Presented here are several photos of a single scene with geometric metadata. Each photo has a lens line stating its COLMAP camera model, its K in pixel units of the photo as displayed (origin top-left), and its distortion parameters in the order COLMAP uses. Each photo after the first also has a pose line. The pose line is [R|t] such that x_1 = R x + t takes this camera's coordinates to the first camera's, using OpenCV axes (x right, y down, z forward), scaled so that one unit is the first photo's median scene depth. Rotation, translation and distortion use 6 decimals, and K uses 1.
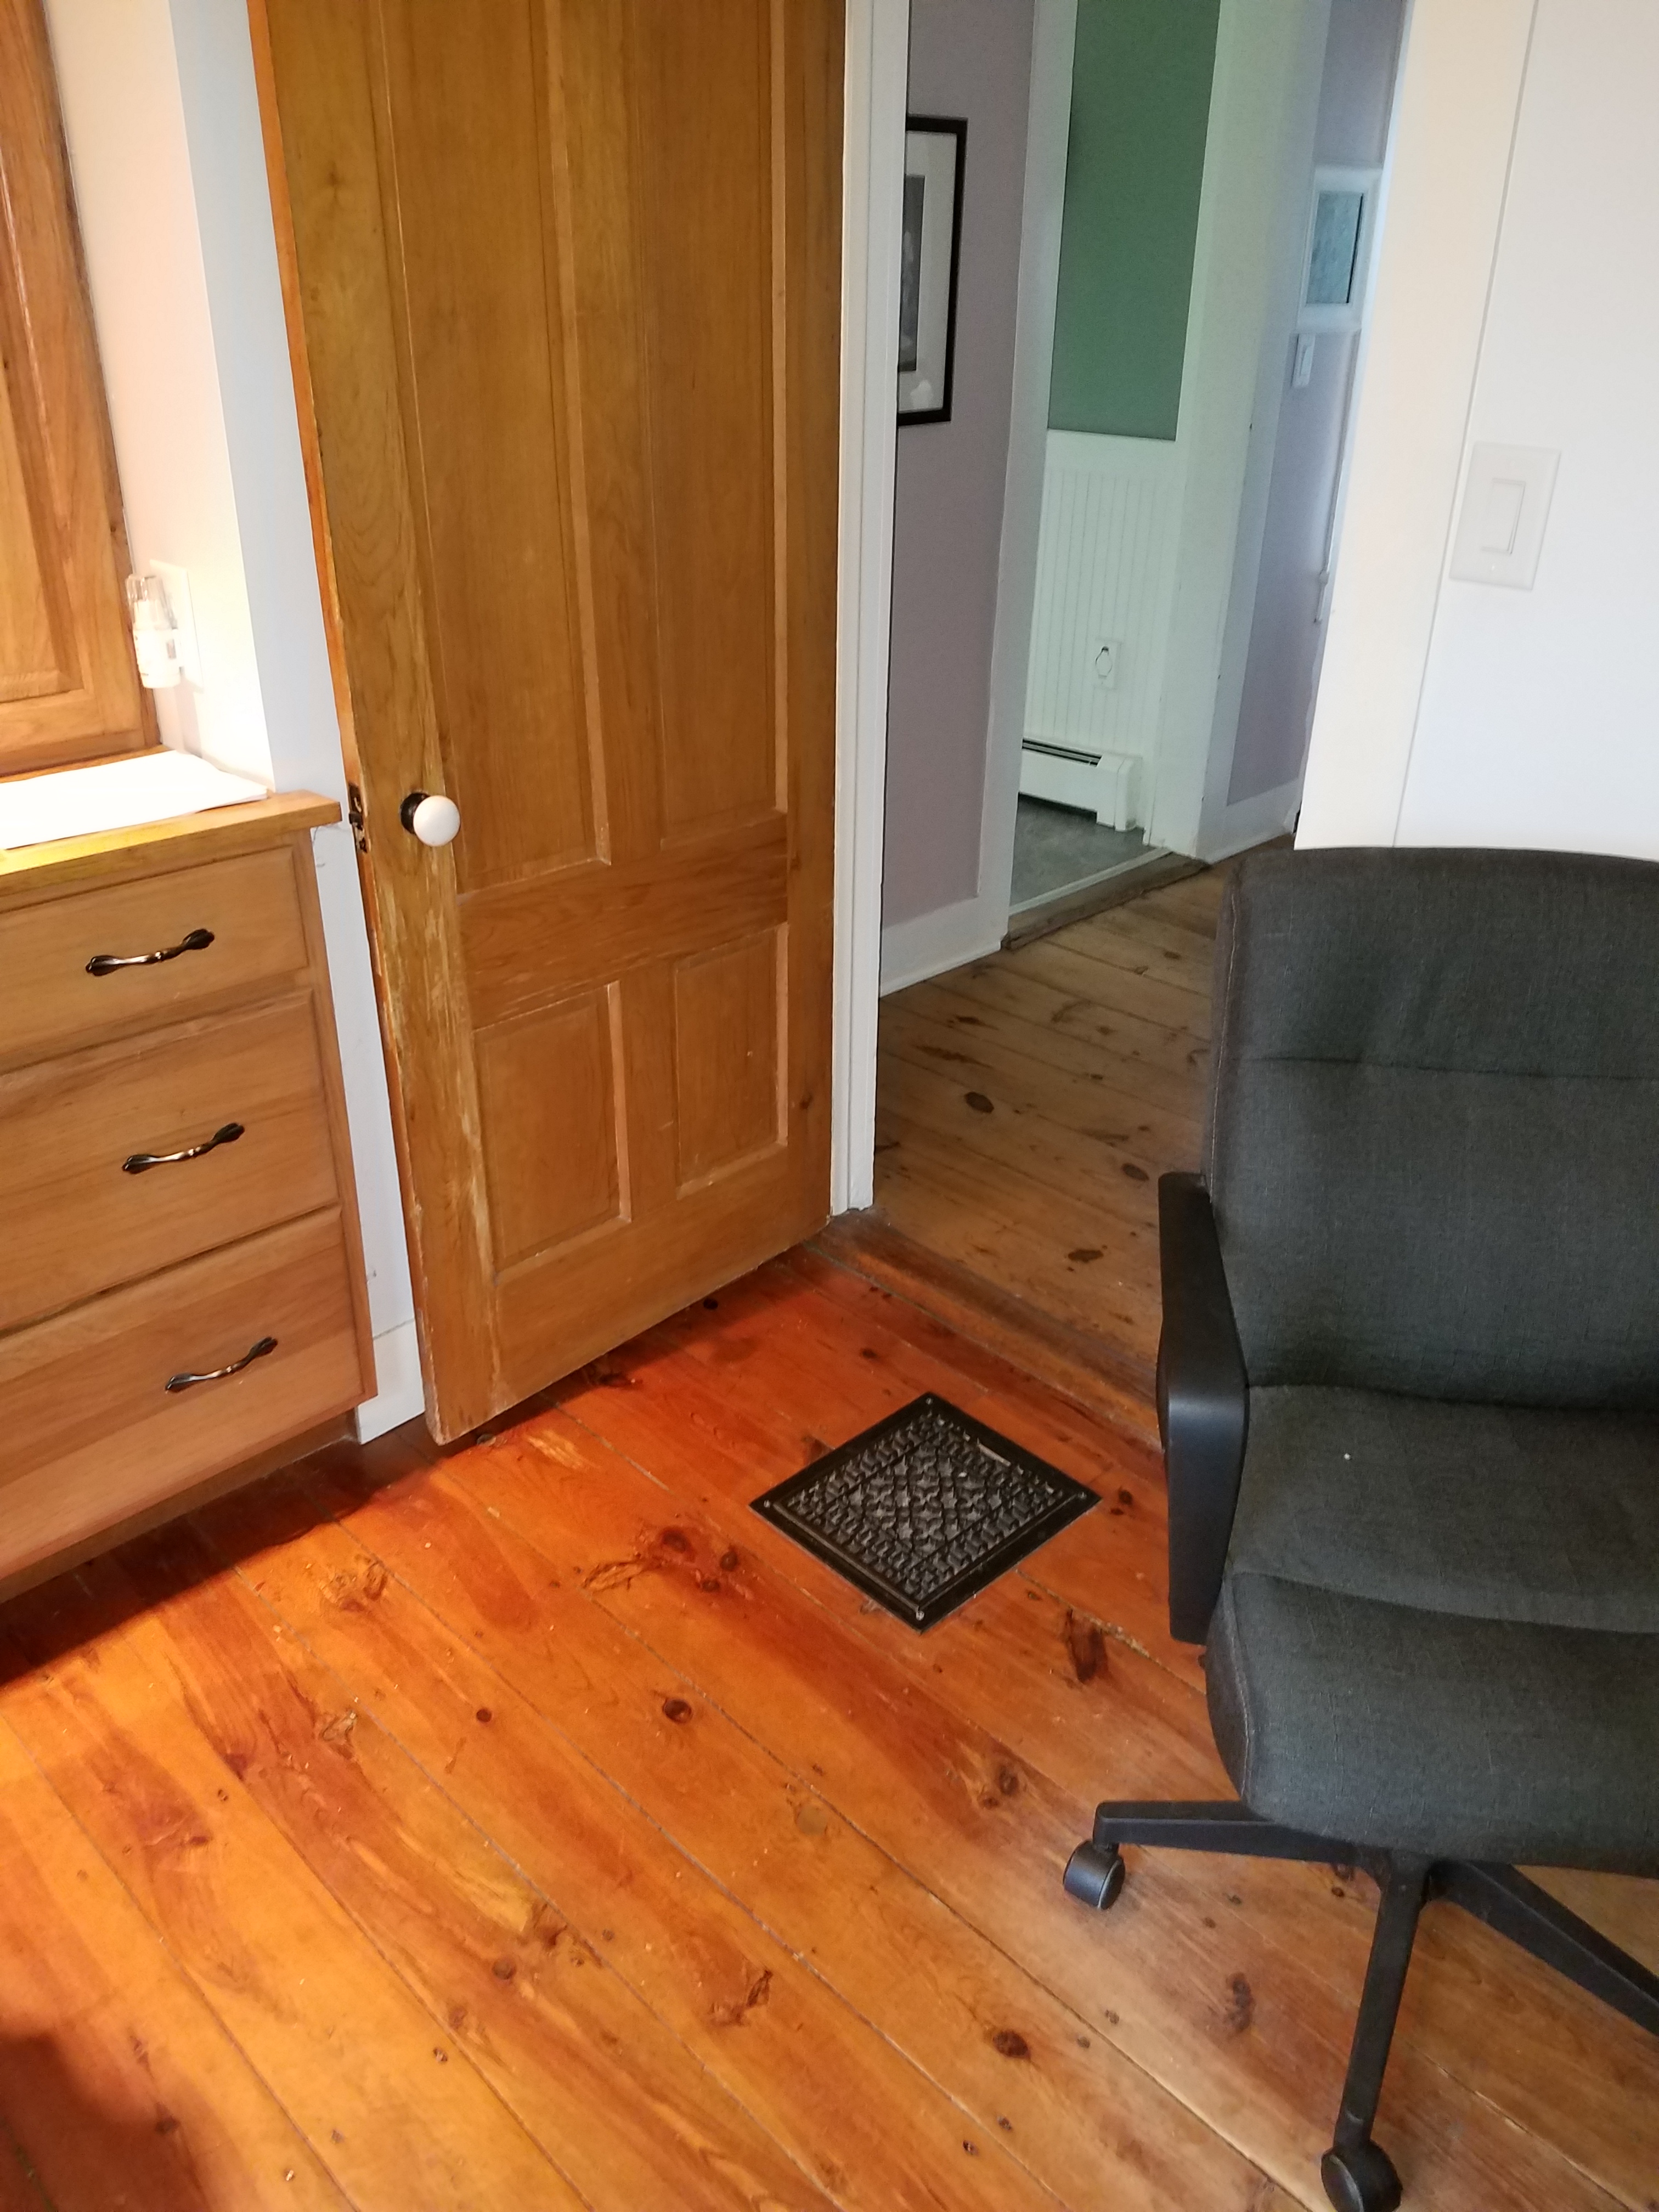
lens RADIAL K [[1680.9, 0, 838.7], [0, 1680.9, 1107.3], [0, 0, 1]] dist [0.180164, -0.329348]
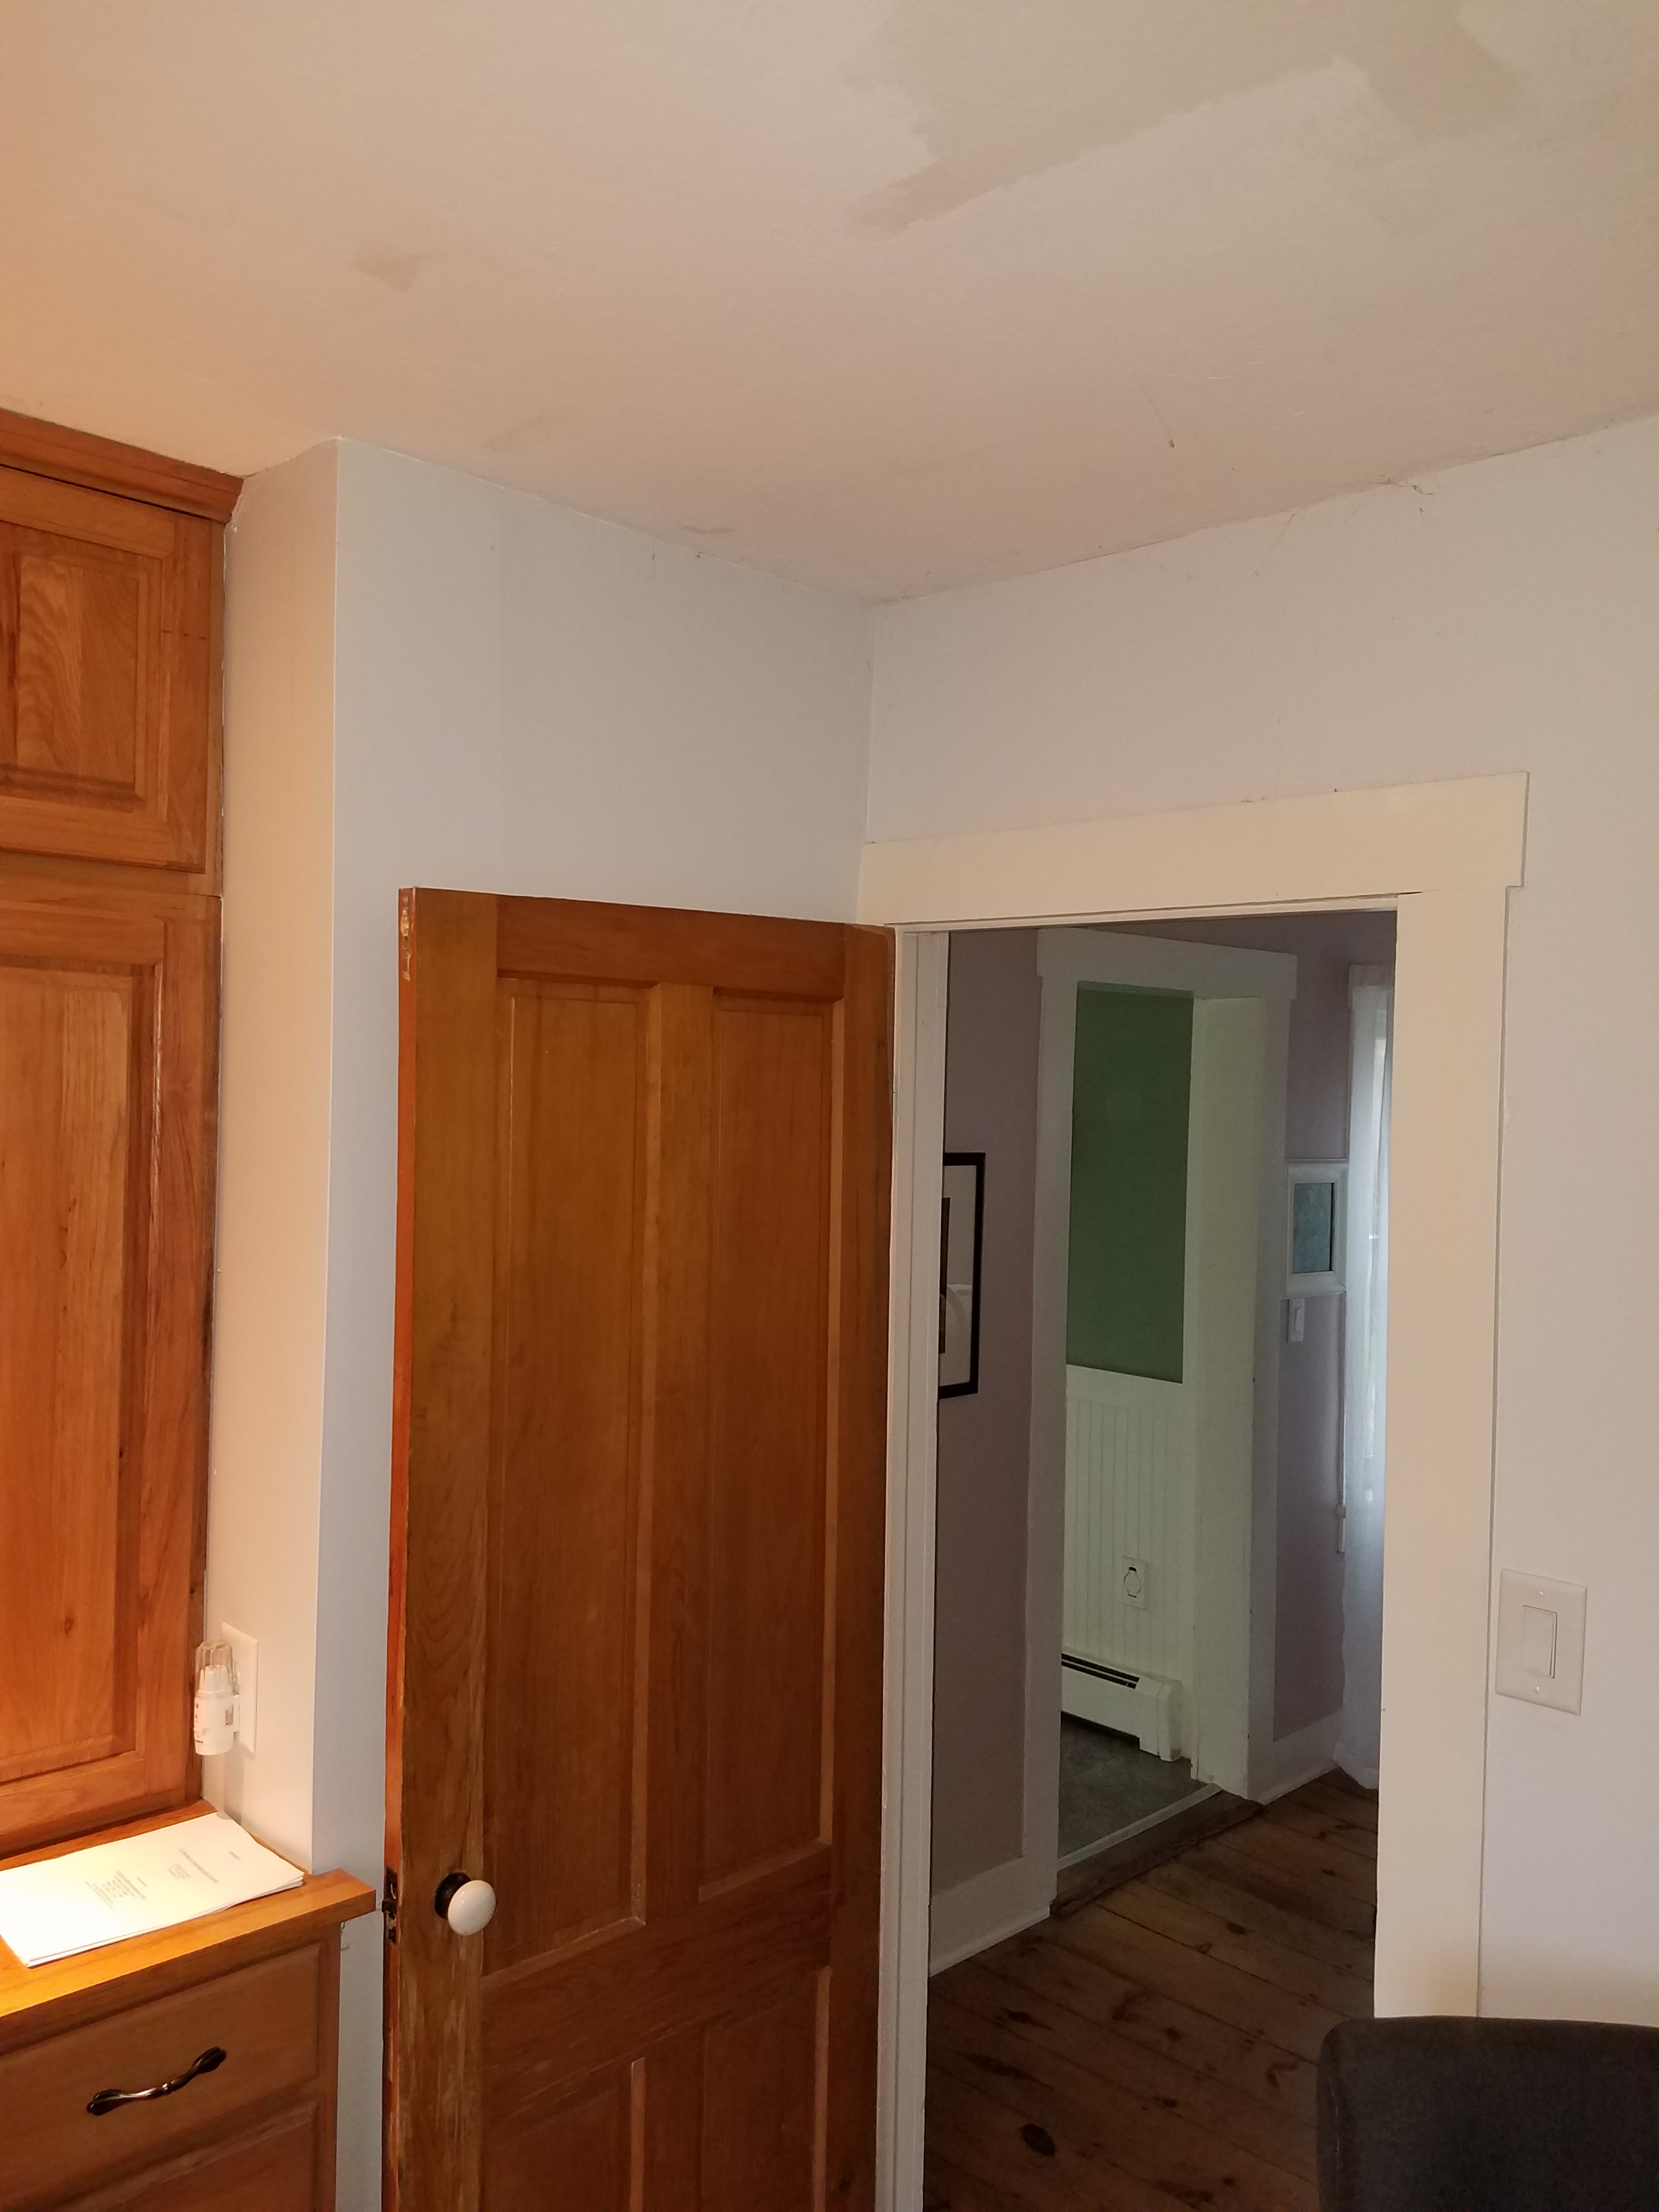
lens RADIAL K [[1687.5, 0, 860.9], [0, 1687.5, 1103.3], [0, 0, 1]] dist [0.094708, -0.186233]
pose [[0.999982, 0.005829, 0.001633, -0.020643], [-0.004425, 0.887900, -0.460014, -0.116337], [-0.004131, 0.459999, 0.887910, -0.048242]]
